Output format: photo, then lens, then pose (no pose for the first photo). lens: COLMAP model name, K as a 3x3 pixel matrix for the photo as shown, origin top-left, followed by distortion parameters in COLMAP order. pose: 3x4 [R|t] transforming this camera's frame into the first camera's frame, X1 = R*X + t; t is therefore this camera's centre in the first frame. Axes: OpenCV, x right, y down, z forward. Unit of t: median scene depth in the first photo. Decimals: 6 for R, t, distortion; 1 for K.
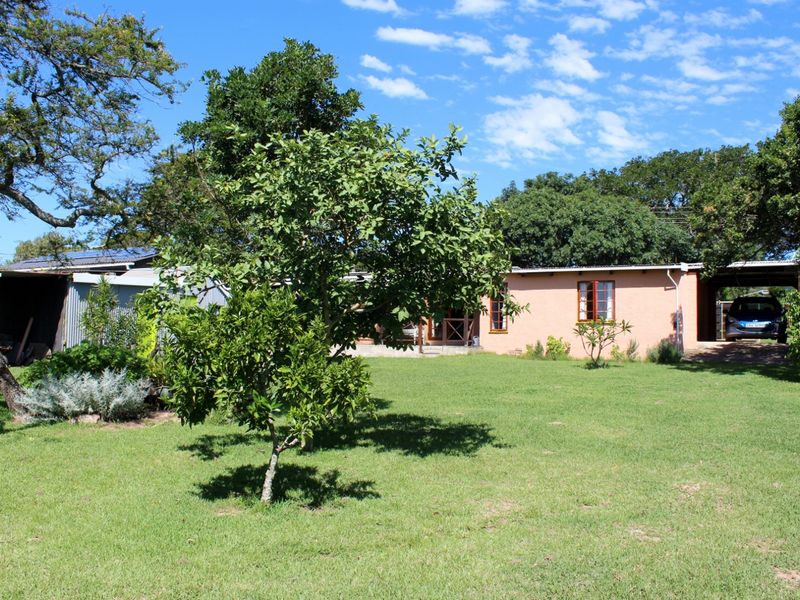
lens RADIAL K [[741.2, 0, 400.0], [0, 741.2, 300.0], [0, 0, 1]] dist [-0.104362, 0.001391]
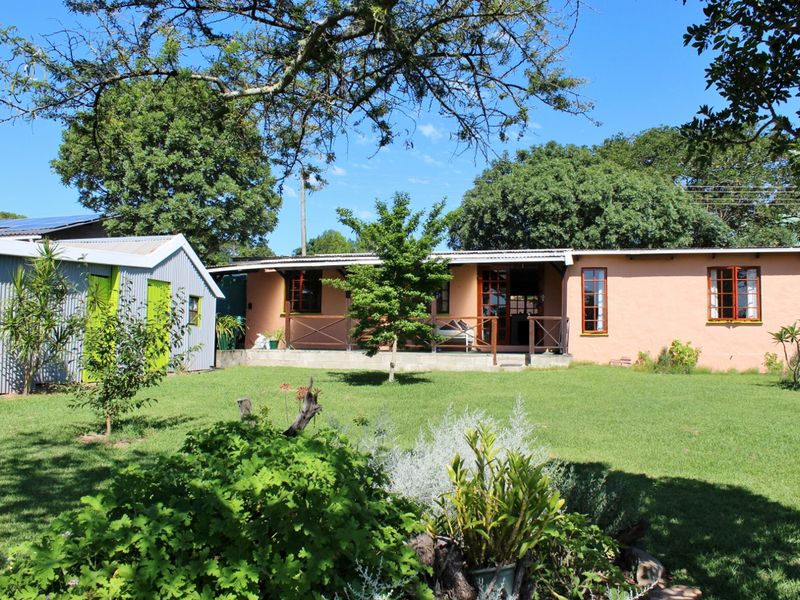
lens RADIAL K [[743.3, 0, 400.0], [0, 743.3, 300.0], [0, 0, 1]] dist [-0.104262, 0.001028]
pose [[0.984156, 0.005286, 0.177224, -0.191349], [-0.007196, 0.999923, 0.010135, 0.002849], [-0.177157, -0.011250, 0.984118, 0.318050]]
